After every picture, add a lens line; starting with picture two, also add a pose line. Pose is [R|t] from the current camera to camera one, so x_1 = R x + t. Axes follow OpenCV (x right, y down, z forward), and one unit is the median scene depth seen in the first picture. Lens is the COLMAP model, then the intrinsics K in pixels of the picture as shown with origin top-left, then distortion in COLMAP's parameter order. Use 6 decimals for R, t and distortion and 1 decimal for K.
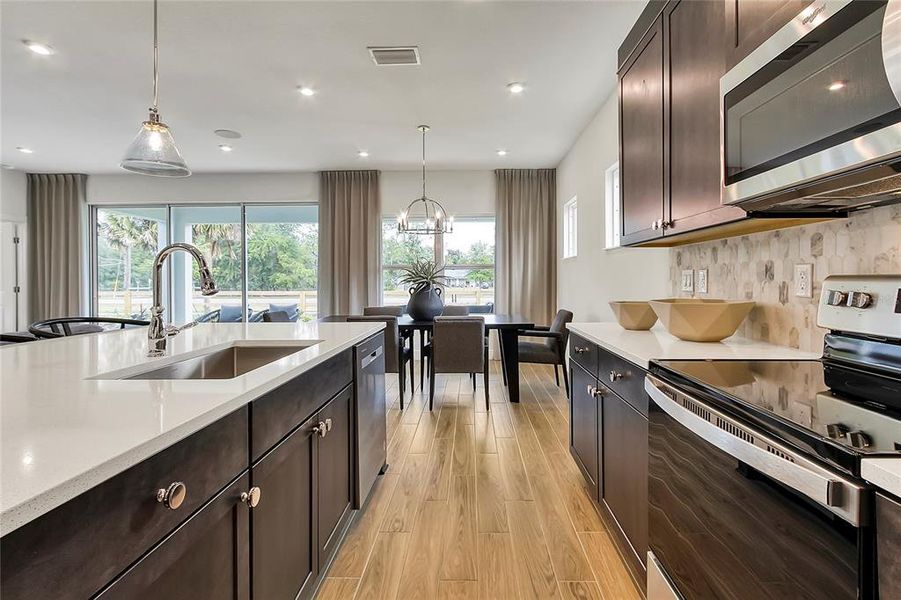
lens RADIAL K [[427.3, 0, 467.0], [0, 427.3, 282.9], [0, 0, 1]] dist [-0.000334, 0.001048]
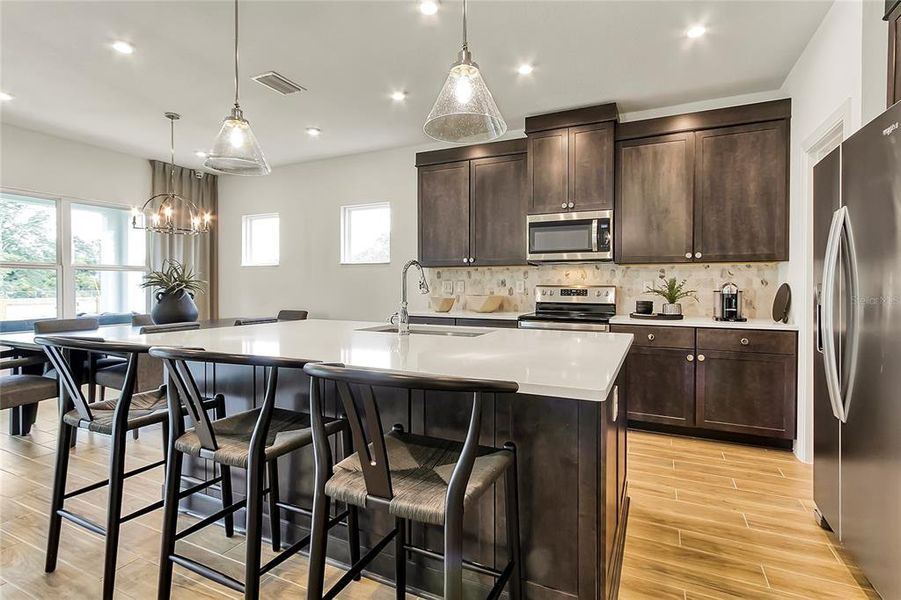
lens RADIAL K [[427.3, 0, 463.6], [0, 427.3, 289.9], [0, 0, 1]] dist [-0.000334, 0.001048]
pose [[0.397287, 0.000885, 0.917694, -1.734465], [-0.000366, 1.000000, -0.000806, 0.015818], [-0.917694, -0.000015, 0.397287, 0.197355]]
